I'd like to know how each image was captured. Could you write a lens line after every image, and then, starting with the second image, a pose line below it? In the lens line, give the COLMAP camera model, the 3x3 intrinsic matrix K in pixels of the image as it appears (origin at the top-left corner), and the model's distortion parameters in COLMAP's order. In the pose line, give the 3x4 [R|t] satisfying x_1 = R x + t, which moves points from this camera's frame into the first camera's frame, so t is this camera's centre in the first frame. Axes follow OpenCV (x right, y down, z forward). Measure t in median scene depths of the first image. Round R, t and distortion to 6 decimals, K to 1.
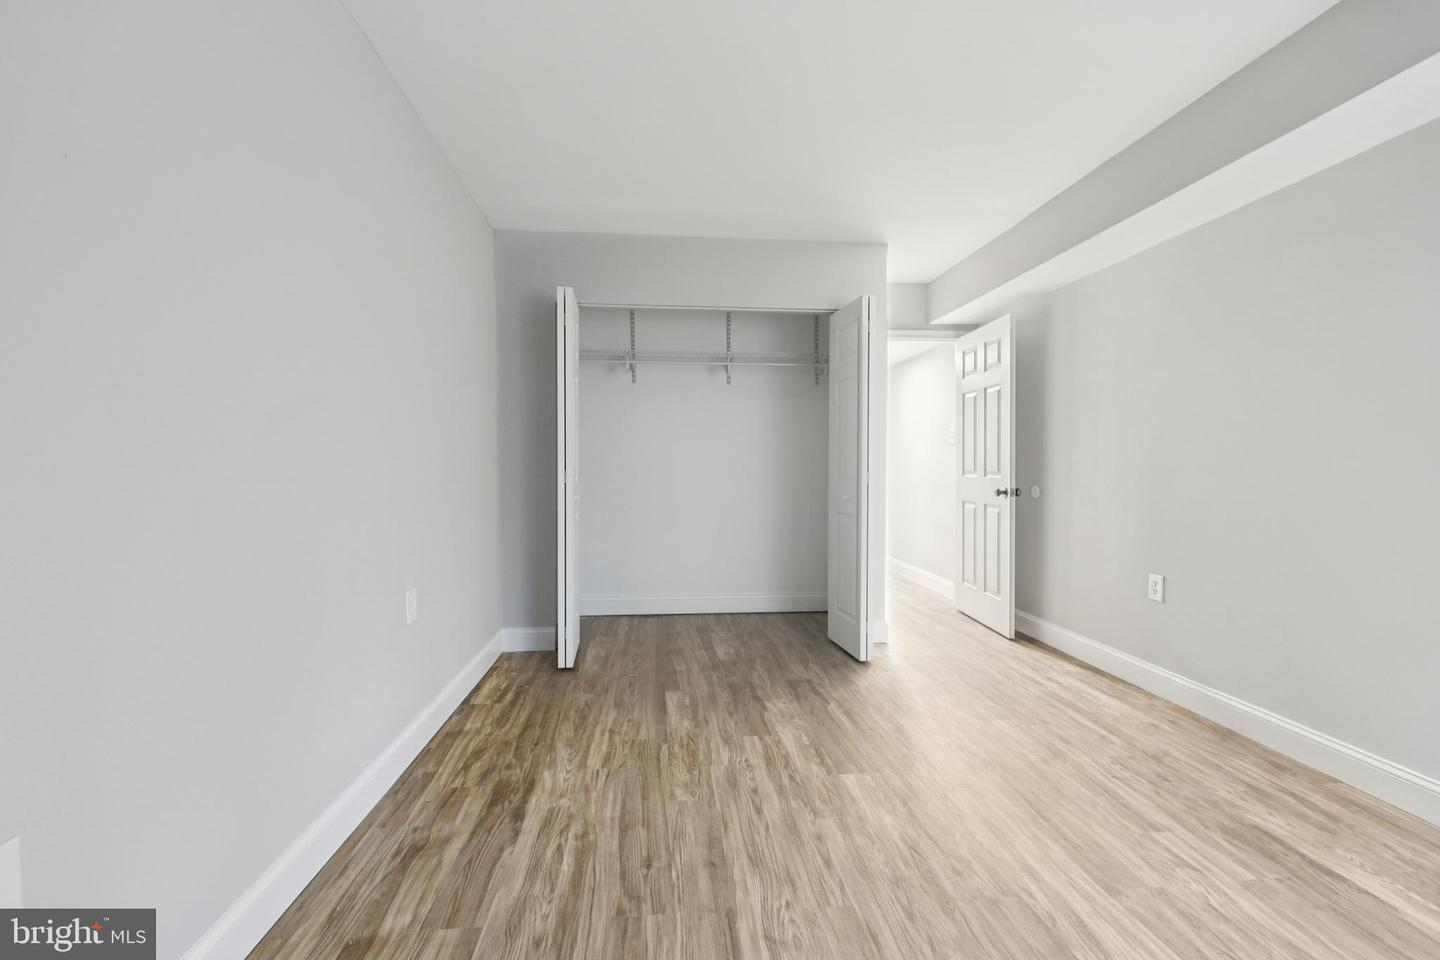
lens RADIAL K [[585.9, 0, 725.3], [0, 585.9, 467.1], [0, 0, 1]] dist [0.002774, 0.000023]
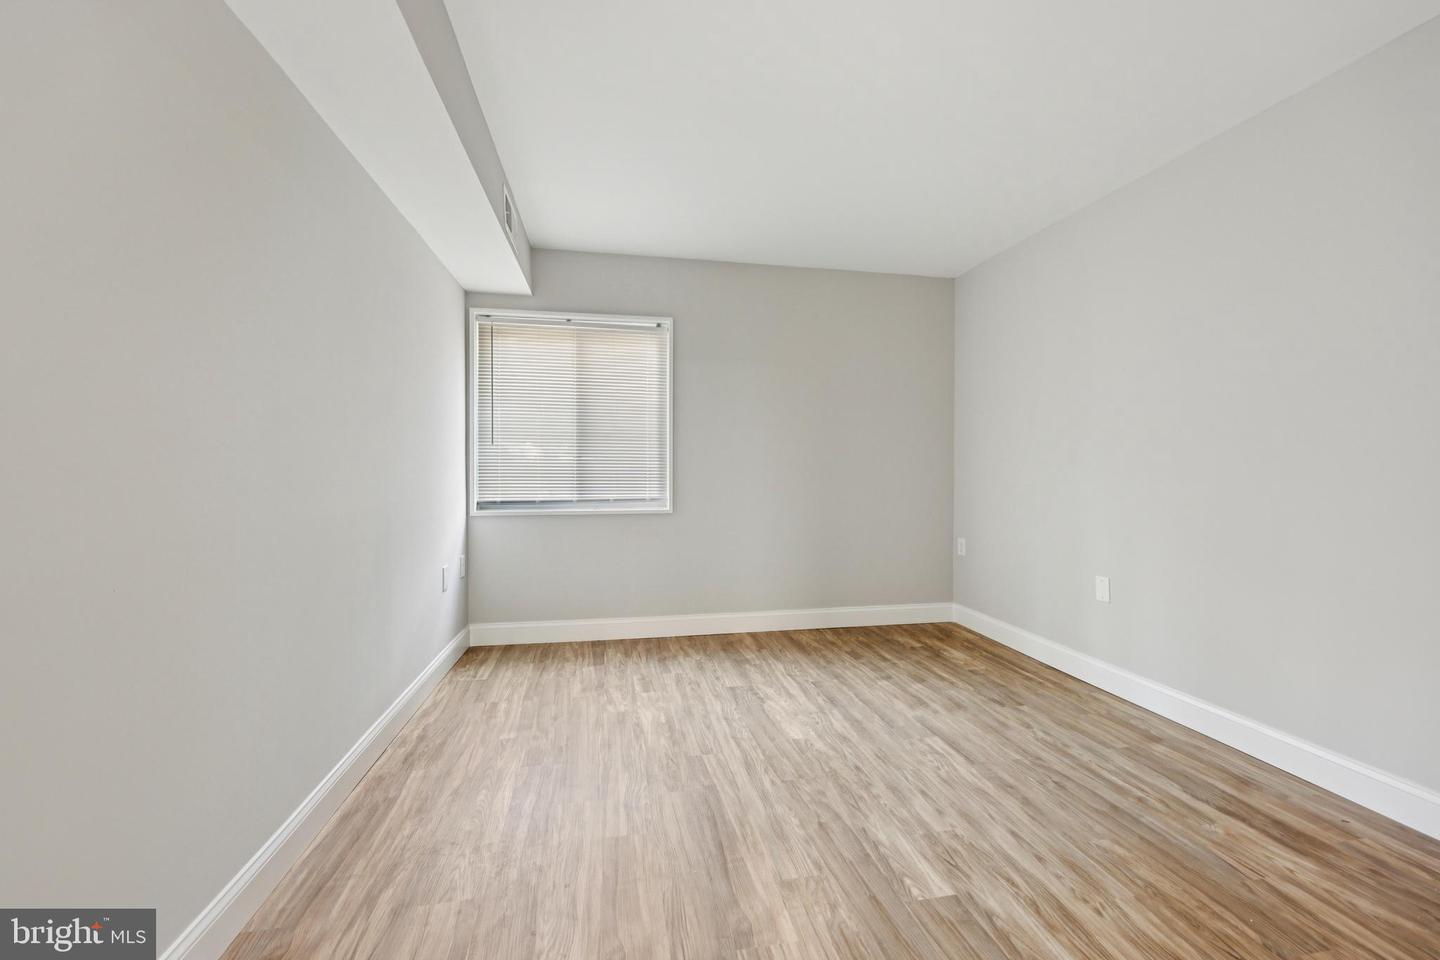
lens RADIAL K [[585.9, 0, 725.3], [0, 585.9, 467.1], [0, 0, 1]] dist [0.002774, 0.000023]
pose [[-0.995534, -0.008255, -0.094040, 0.647787], [-0.008655, 0.999955, 0.003848, -0.011603], [0.094004, 0.004644, -0.995561, 1.988461]]
